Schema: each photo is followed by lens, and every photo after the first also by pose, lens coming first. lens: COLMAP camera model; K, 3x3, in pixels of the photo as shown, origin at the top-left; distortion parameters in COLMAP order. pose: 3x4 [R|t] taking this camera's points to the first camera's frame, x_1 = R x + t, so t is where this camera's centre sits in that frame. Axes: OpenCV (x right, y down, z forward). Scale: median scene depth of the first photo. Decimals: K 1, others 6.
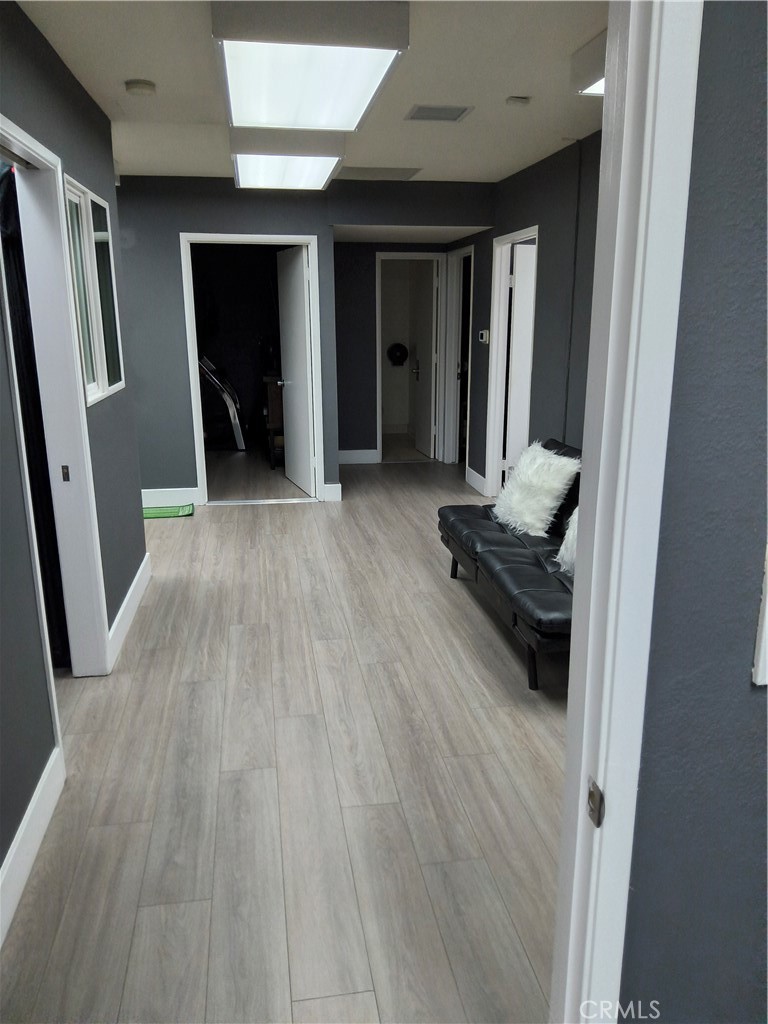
lens RADIAL K [[775.7, 0, 388.4], [0, 775.7, 512.2], [0, 0, 1]] dist [0.080255, -0.137640]
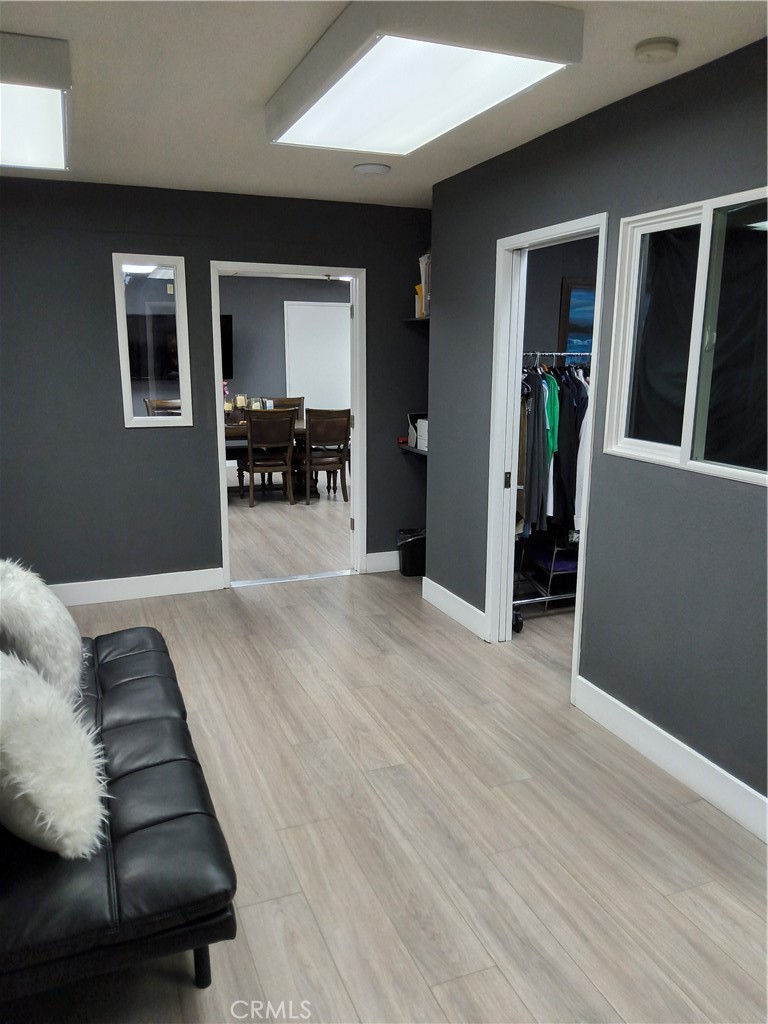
lens RADIAL K [[775.7, 0, 388.4], [0, 775.7, 512.2], [0, 0, 1]] dist [0.080255, -0.137640]
pose [[-0.976664, 0.036501, -0.211646, 0.087991], [-0.060662, 0.898443, 0.434880, -0.442332], [0.206026, 0.437571, -0.875263, 1.697476]]
